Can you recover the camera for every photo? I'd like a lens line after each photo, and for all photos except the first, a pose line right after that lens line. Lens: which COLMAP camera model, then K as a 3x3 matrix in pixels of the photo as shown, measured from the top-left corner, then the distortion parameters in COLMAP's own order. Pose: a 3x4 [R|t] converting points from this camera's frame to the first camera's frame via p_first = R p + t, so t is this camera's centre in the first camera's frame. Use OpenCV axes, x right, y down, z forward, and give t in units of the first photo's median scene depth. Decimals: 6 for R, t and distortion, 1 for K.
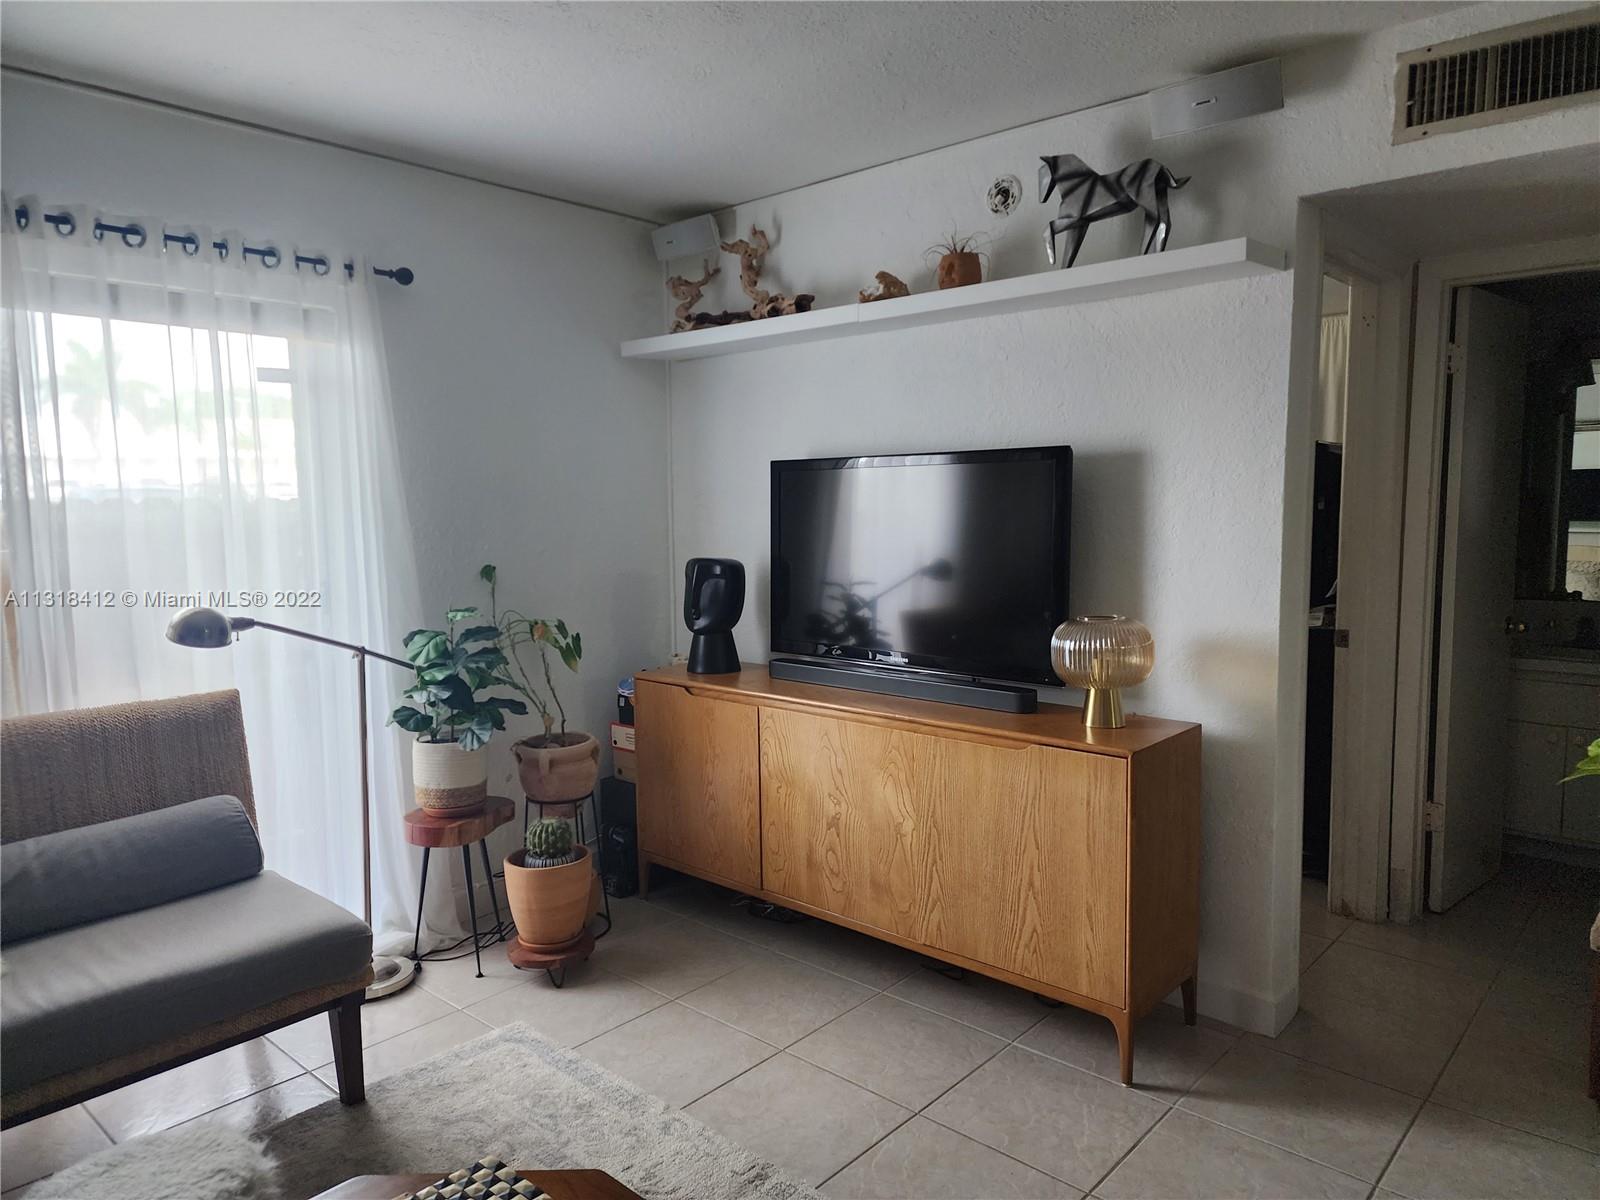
lens RADIAL K [[1069.8, 0, 799.9], [0, 1069.8, 597.7], [0, 0, 1]] dist [0.057243, -0.048445]
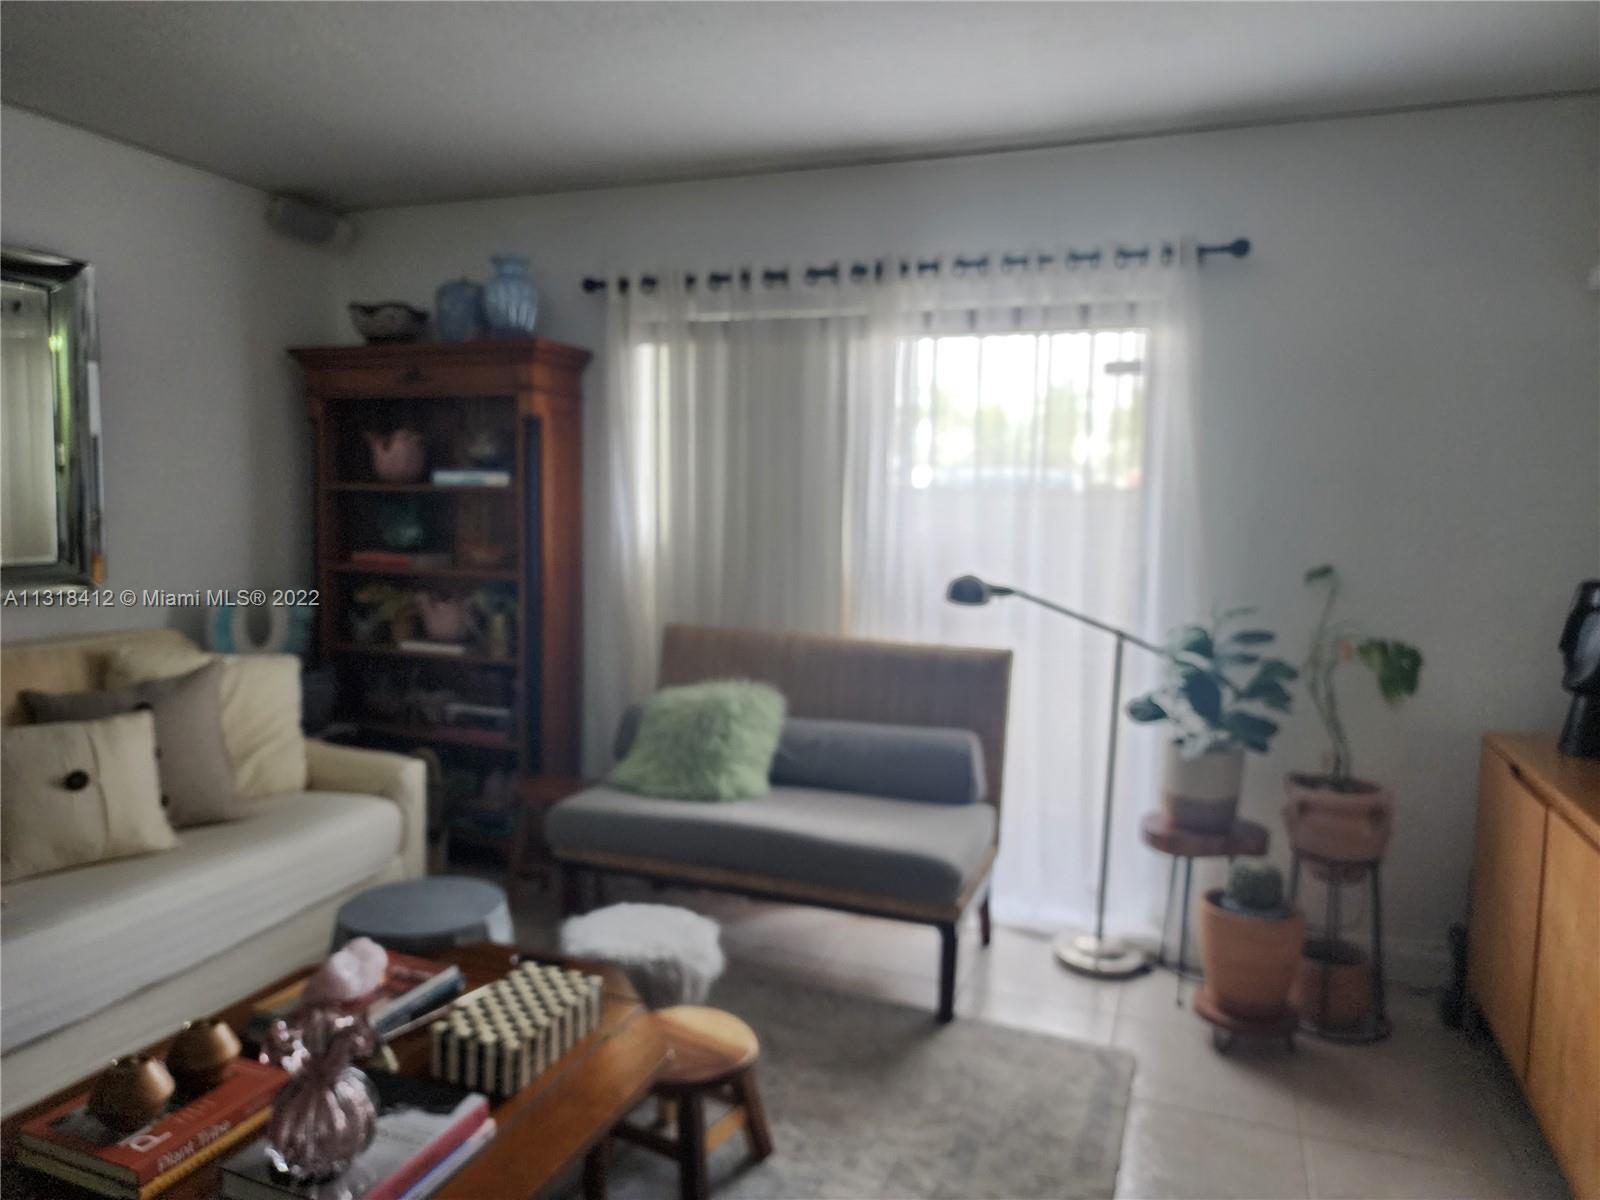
lens RADIAL K [[1069.8, 0, 809.1], [0, 1069.8, 595.6], [0, 0, 1]] dist [0.057243, -0.048445]
pose [[0.355797, 0.107092, -0.928407, 0.451636], [-0.112204, 0.991122, 0.071326, -0.028418], [0.927803, 0.078794, 0.364654, 0.382205]]
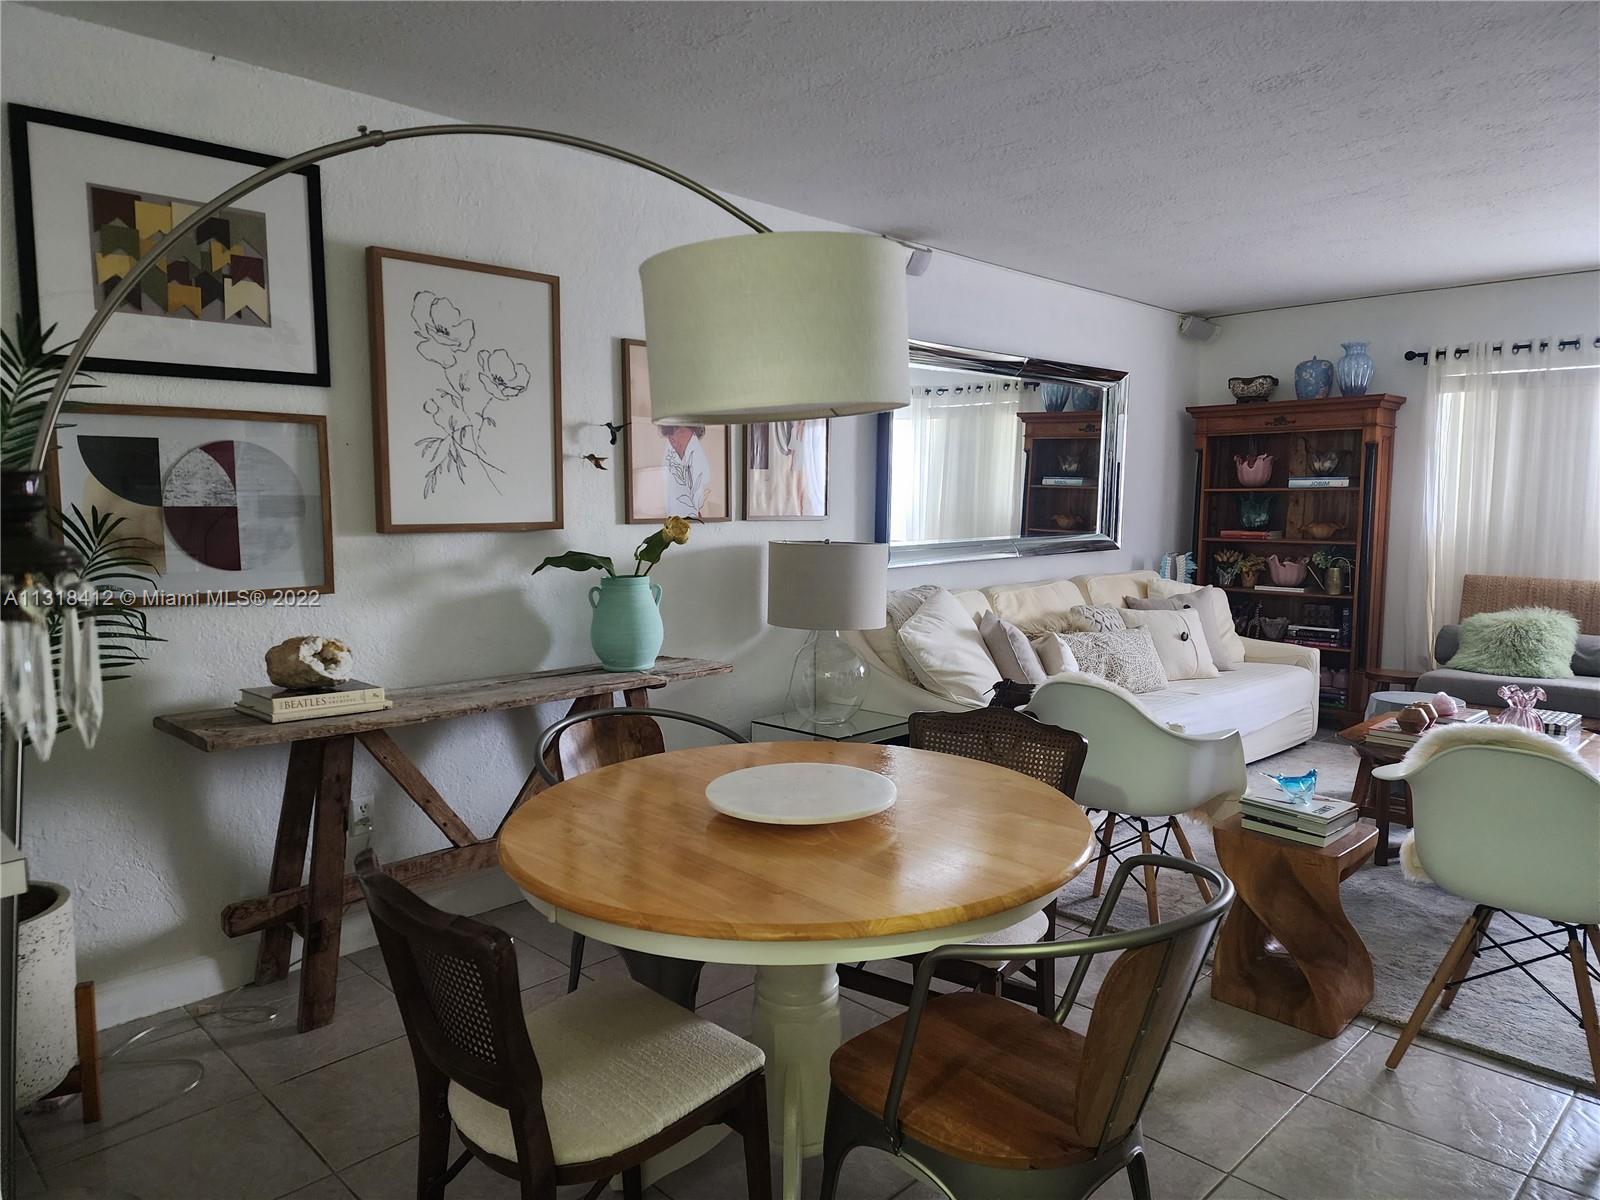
lens RADIAL K [[1069.8, 0, 795.1], [0, 1069.8, 600.8], [0, 0, 1]] dist [0.057243, -0.048445]
pose [[-0.056364, 0.107120, -0.992647, 1.200316], [-0.097548, 0.988880, 0.112252, 0.055834], [0.993634, 0.103157, -0.045288, -0.383500]]
